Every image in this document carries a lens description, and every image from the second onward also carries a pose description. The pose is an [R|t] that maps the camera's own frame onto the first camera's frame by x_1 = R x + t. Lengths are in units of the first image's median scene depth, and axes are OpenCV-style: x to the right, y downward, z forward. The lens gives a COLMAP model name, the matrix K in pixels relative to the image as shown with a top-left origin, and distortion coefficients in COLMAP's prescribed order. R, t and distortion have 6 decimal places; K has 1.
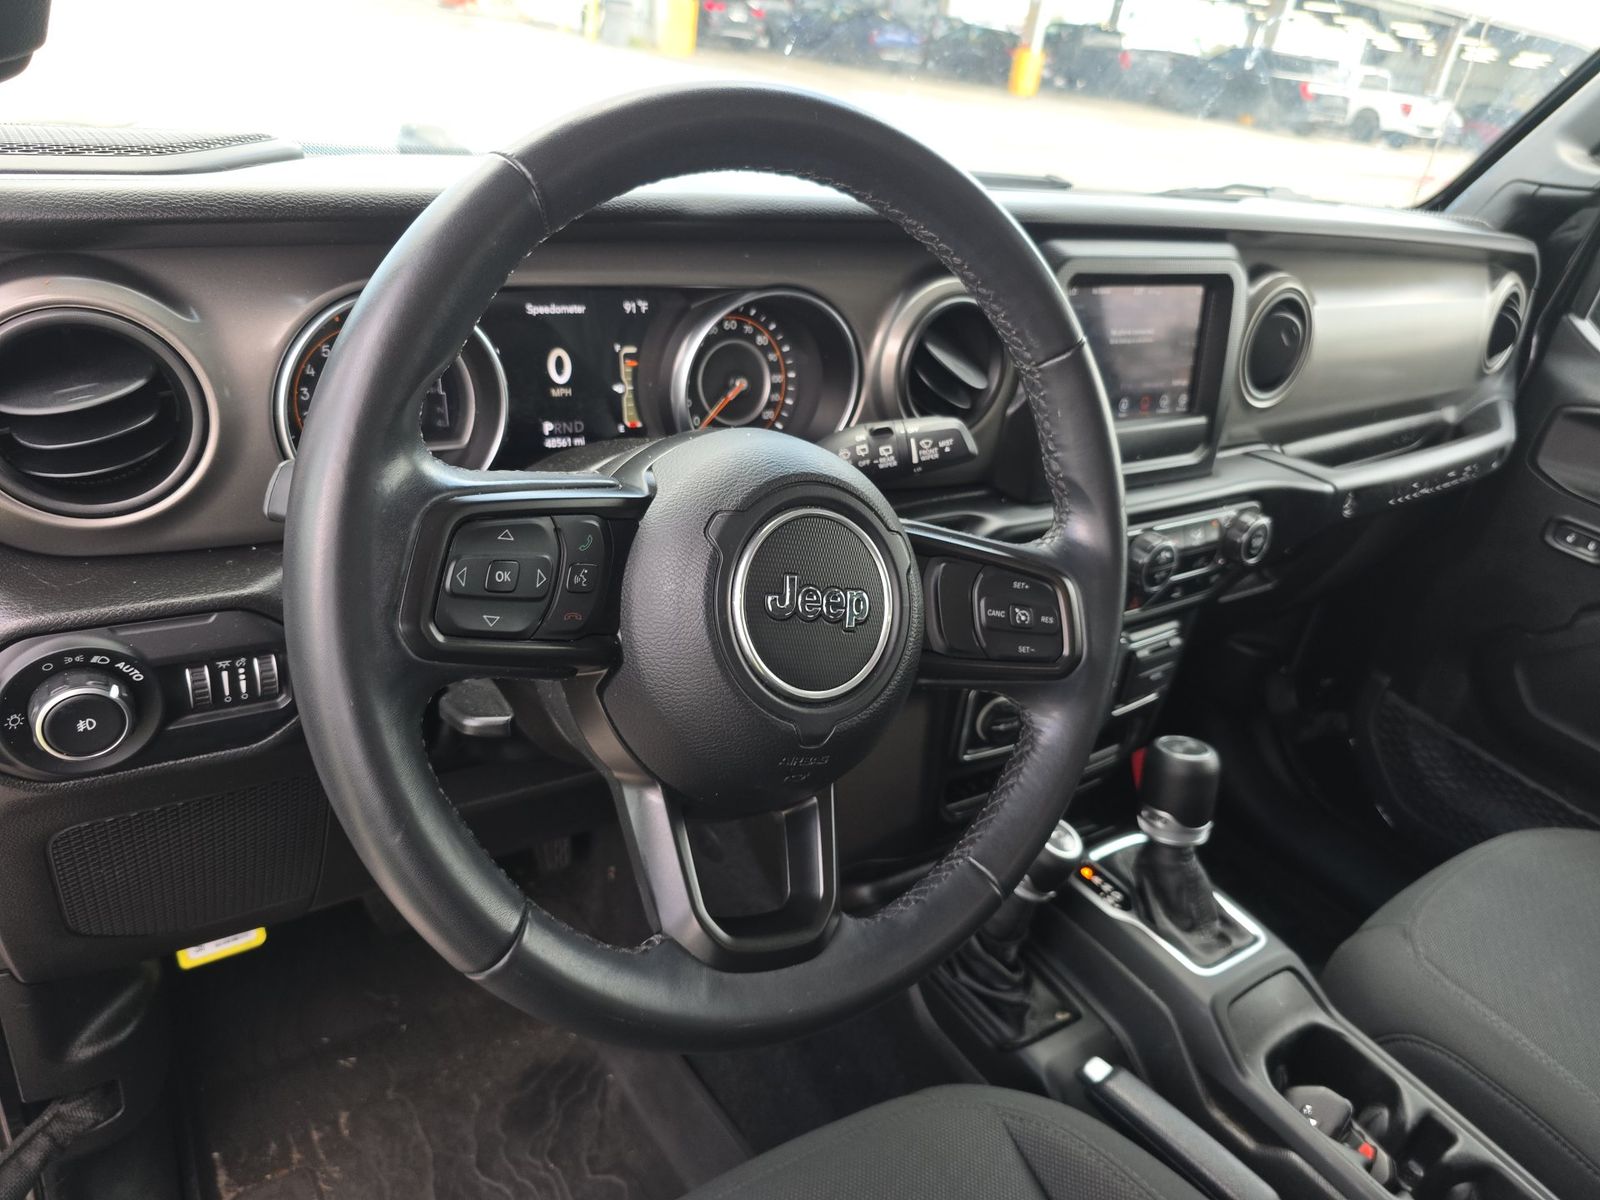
lens RADIAL K [[1113.8, 0, 800.0], [0, 1113.8, 600.0], [0, 0, 1]] dist [0.011847, -0.008746]
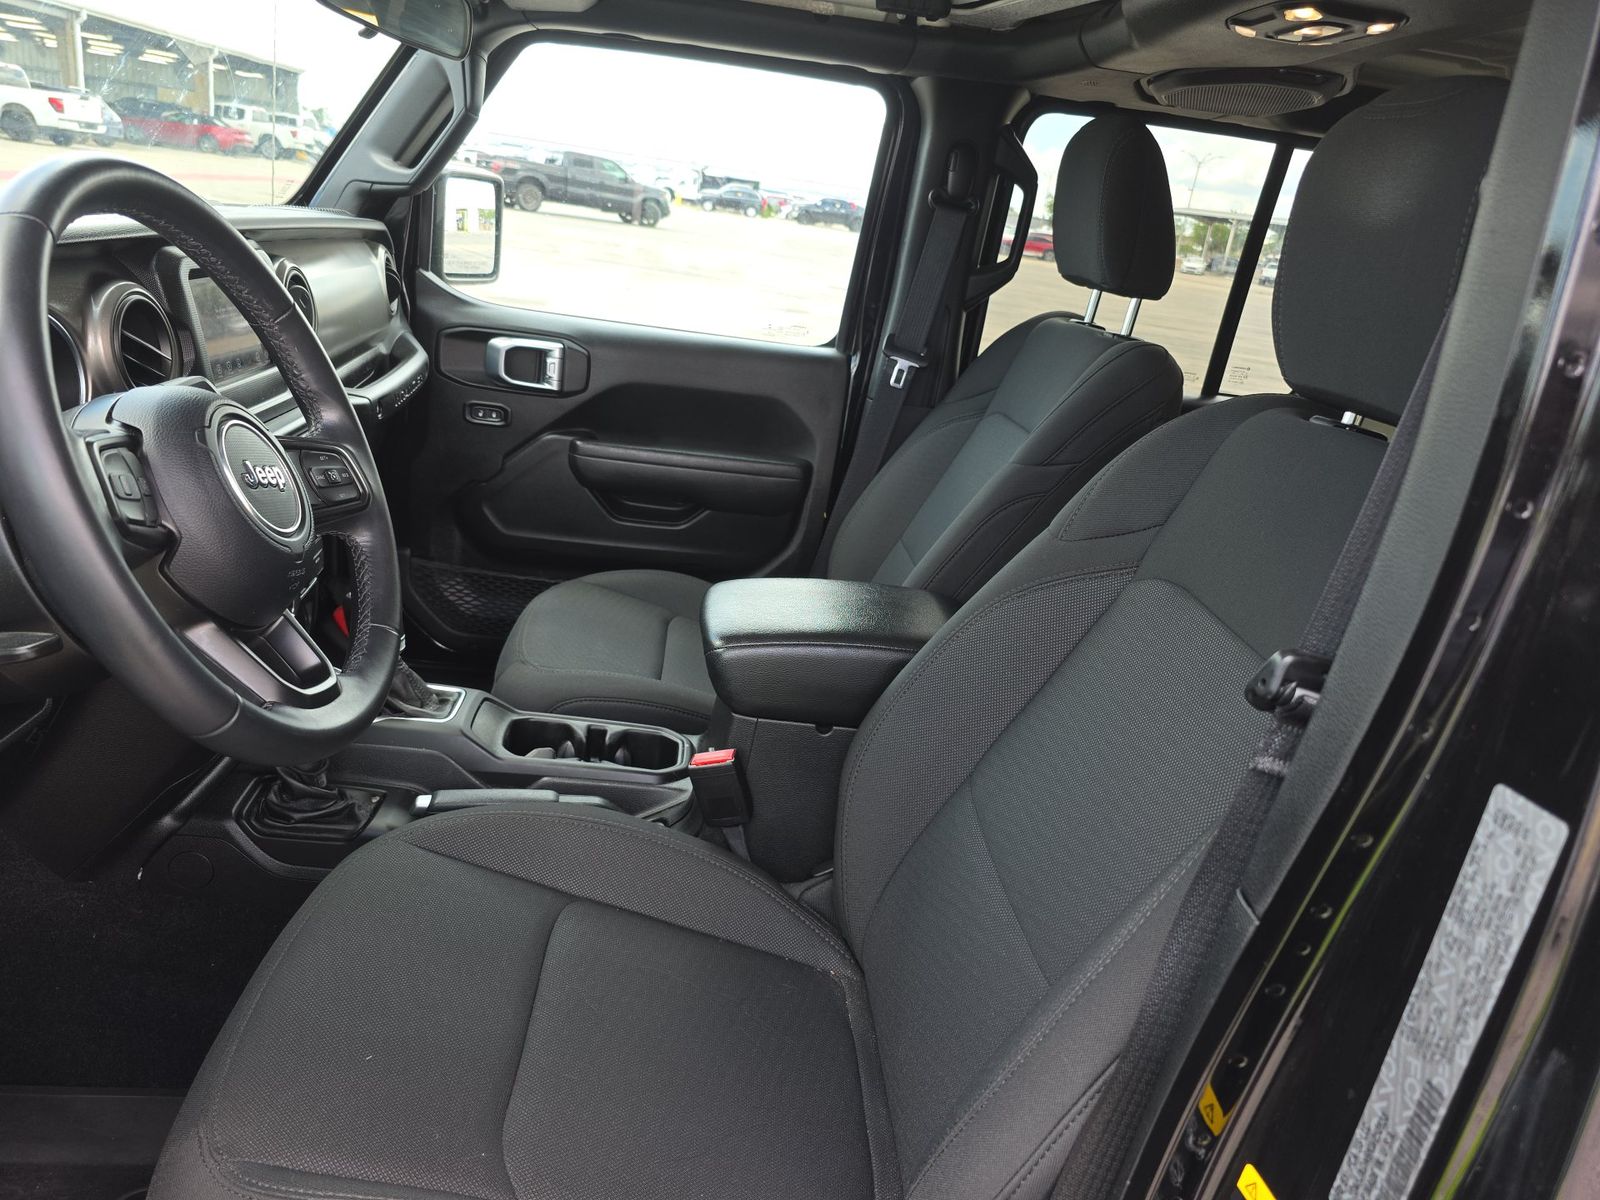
lens RADIAL K [[1113.8, 0, 800.0], [0, 1113.8, 600.0], [0, 0, 1]] dist [0.011847, -0.008746]
pose [[0.529463, -0.346768, 0.774223, -0.464426], [0.343136, 0.922191, 0.178384, 0.077588], [-0.775839, 0.171216, 0.607255, -0.284487]]
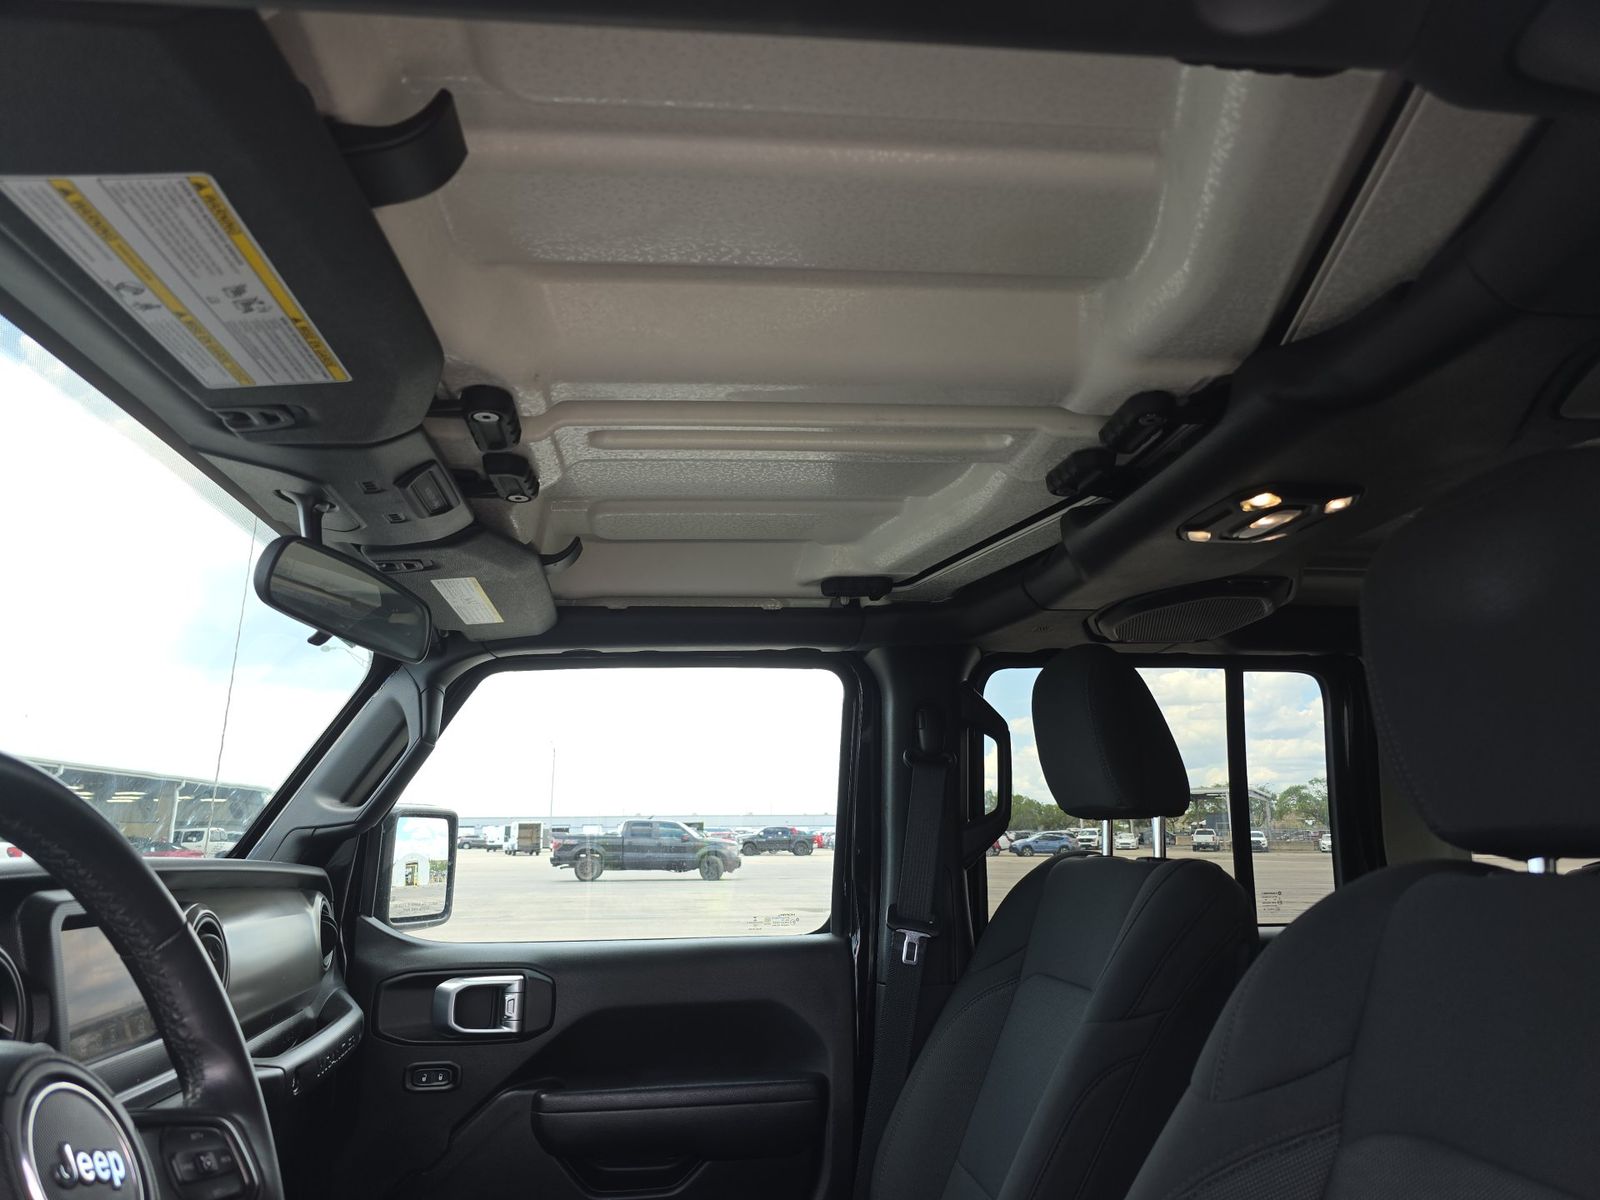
lens RADIAL K [[1098.1, 0, 792.8], [0, 1098.1, 584.3], [0, 0, 1]] dist [0.052682, -0.032973]
pose [[0.476924, 0.058161, 0.877018, -0.336351], [0.474622, 0.822785, -0.312665, 0.104856], [-0.739782, 0.565369, 0.364802, -0.107050]]
